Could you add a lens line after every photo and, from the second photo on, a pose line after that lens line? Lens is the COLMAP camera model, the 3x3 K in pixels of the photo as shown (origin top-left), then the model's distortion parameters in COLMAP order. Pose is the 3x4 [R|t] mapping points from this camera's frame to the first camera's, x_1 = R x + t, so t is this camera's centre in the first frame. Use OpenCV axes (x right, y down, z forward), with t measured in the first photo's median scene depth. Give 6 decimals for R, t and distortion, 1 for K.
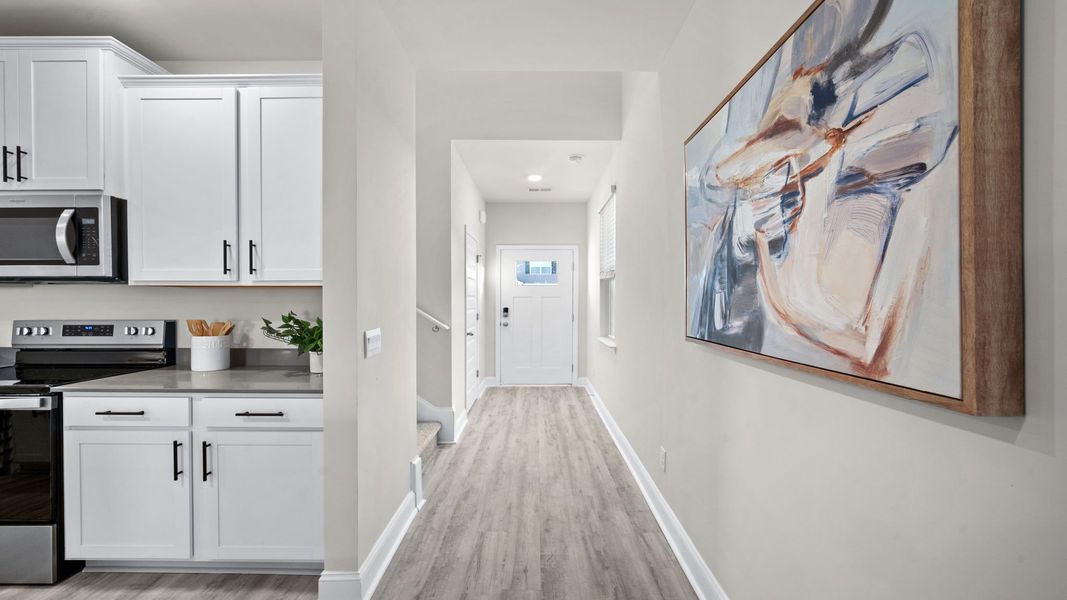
lens RADIAL K [[472.4, 0, 531.9], [0, 472.4, 304.7], [0, 0, 1]] dist [-0.001275, 0.000066]
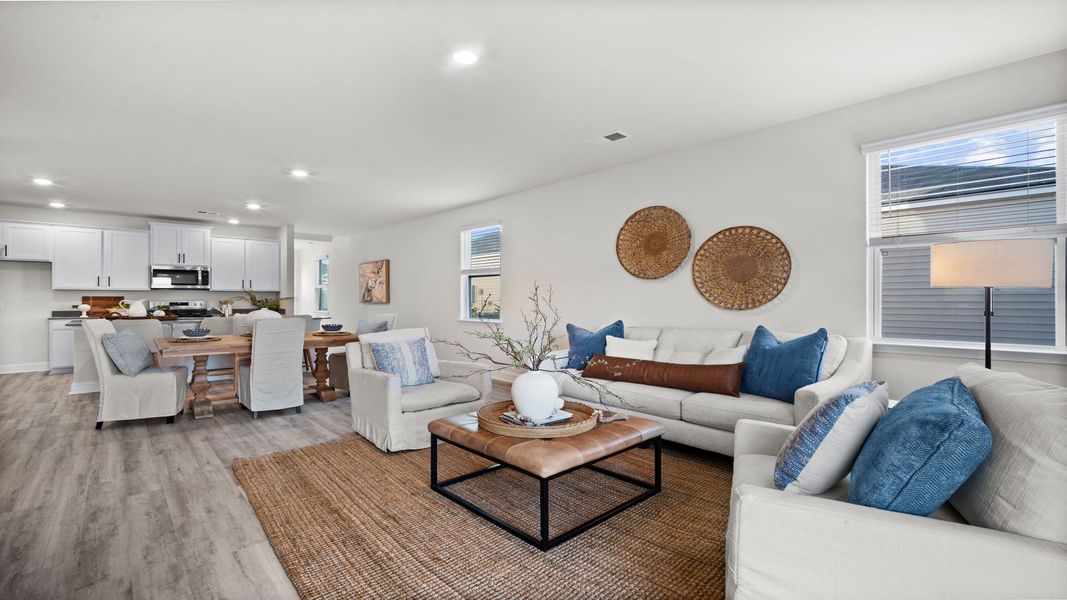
lens RADIAL K [[461.0, 0, 533.5], [0, 461.0, 300.0], [0, 0, 1]] dist [-0.010388, 0.000214]
pose [[0.731413, -0.003630, 0.681925, -1.523089], [0.010956, 0.999919, -0.006428, 0.085990], [-0.681847, 0.012173, 0.731393, -3.535086]]
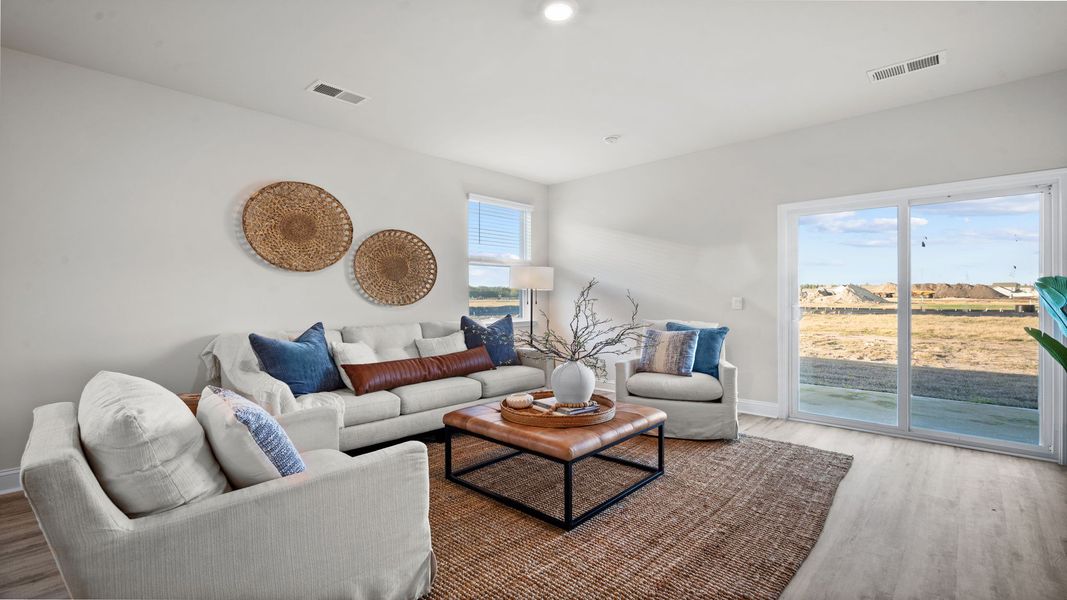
lens RADIAL K [[461.0, 0, 533.5], [0, 461.0, 300.0], [0, 0, 1]] dist [-0.010388, 0.000214]
pose [[-0.727201, -0.003941, 0.686413, -1.502741], [0.011722, 0.999766, 0.018158, 0.069176], [-0.686324, 0.021250, -0.726985, -1.746194]]
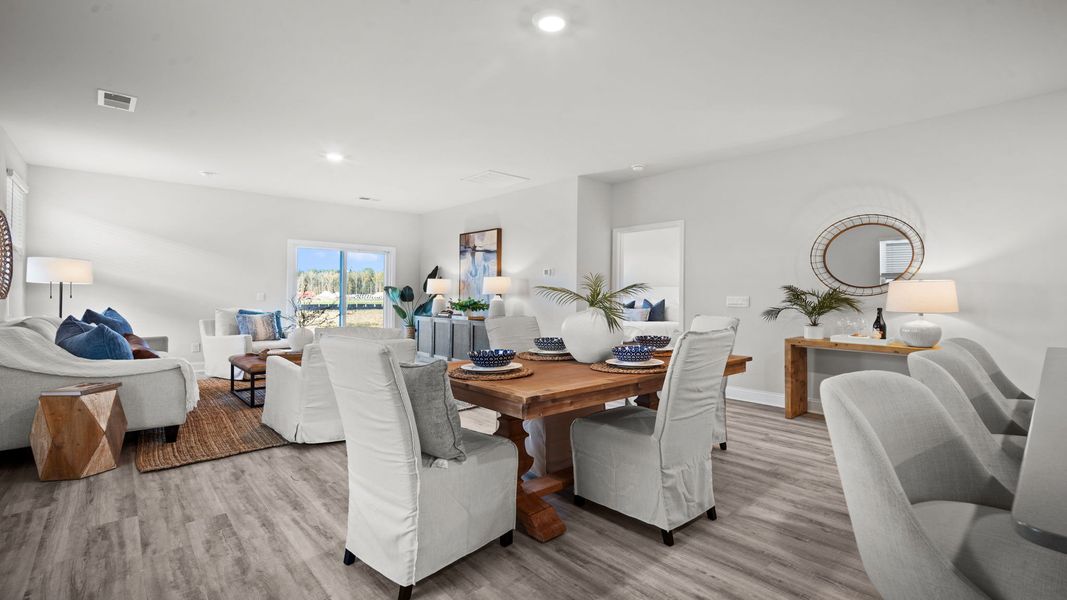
lens RADIAL K [[469.7, 0, 532.0], [0, 469.7, 297.8], [0, 0, 1]] dist [-0.007399, -0.000219]
pose [[-0.739985, -0.002843, -0.672617, -0.028590], [-0.017586, 0.999731, 0.015122, 0.057230], [0.672393, 0.023019, -0.739836, -0.235035]]
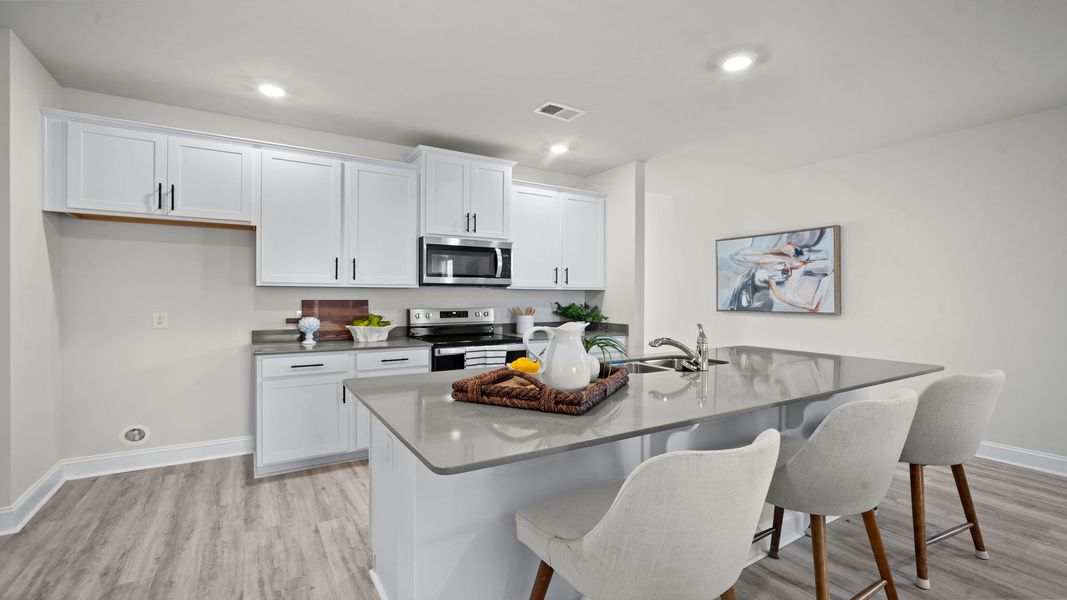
lens RADIAL K [[469.7, 0, 532.0], [0, 469.7, 297.8], [0, 0, 1]] dist [-0.007399, -0.000219]
pose [[0.843579, -0.000090, 0.537006, -1.869290], [0.004080, 0.999972, -0.006241, 0.007368], [-0.536990, 0.007455, 0.843555, -0.672196]]
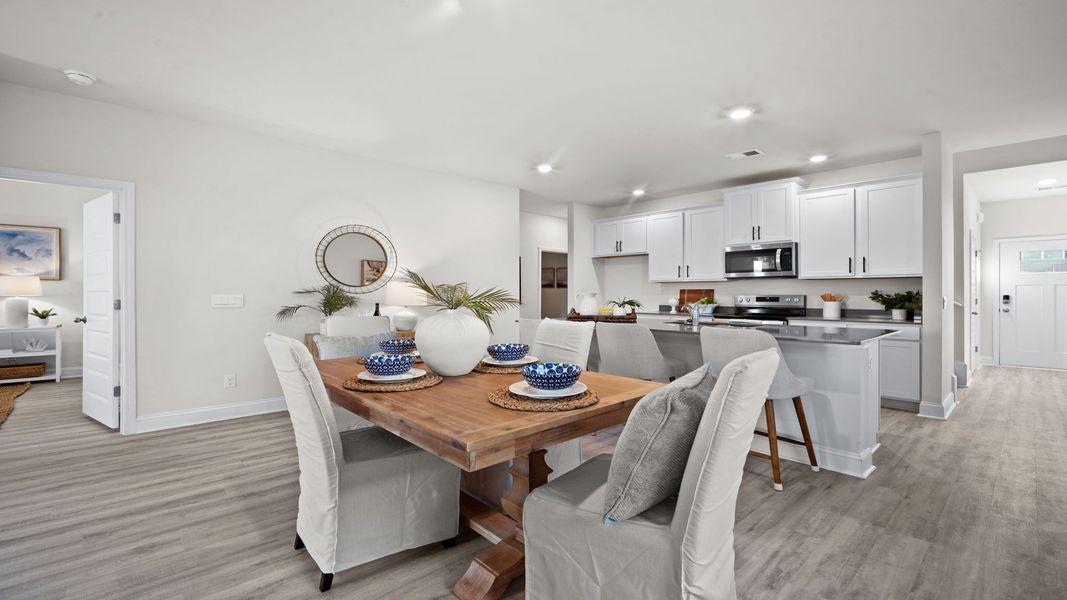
lens RADIAL K [[463.6, 0, 536.2], [0, 463.6, 292.4], [0, 0, 1]] dist [-0.003831, -0.000219]
pose [[0.688959, -0.003740, -0.724791, -0.088573], [-0.009109, 0.999863, -0.013819, 0.072322], [0.724743, 0.016122, 0.688831, -1.606860]]
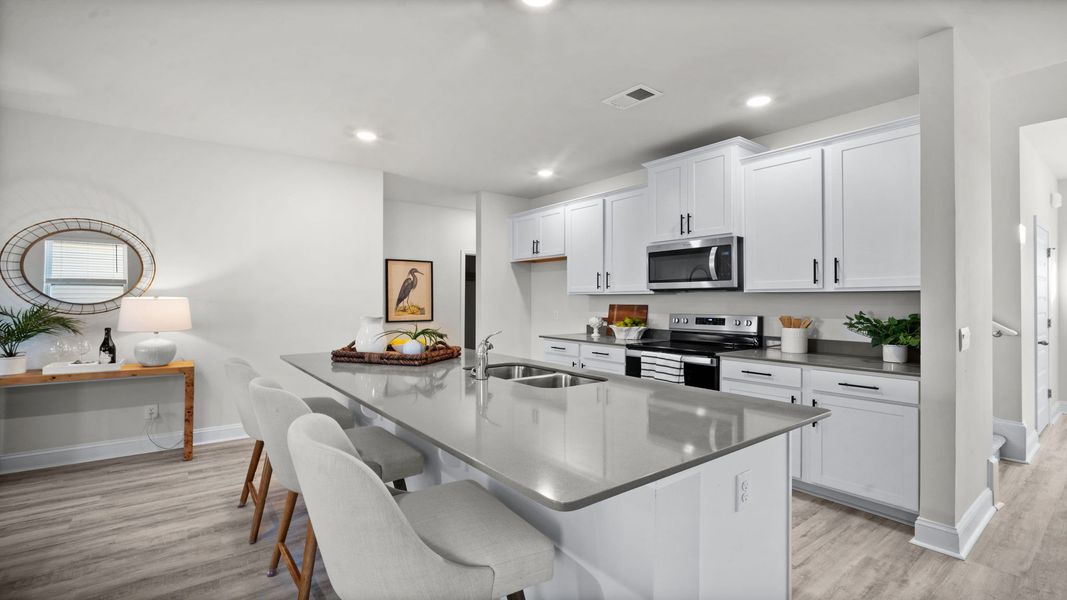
lens RADIAL K [[469.2, 0, 536.1], [0, 469.2, 297.5], [0, 0, 1]] dist [-0.003667, 0.000207]
pose [[0.619448, -0.005010, -0.785022, -0.077191], [-0.011083, 0.999824, -0.015127, 0.006110], [0.784959, 0.018071, 0.619284, -0.502406]]
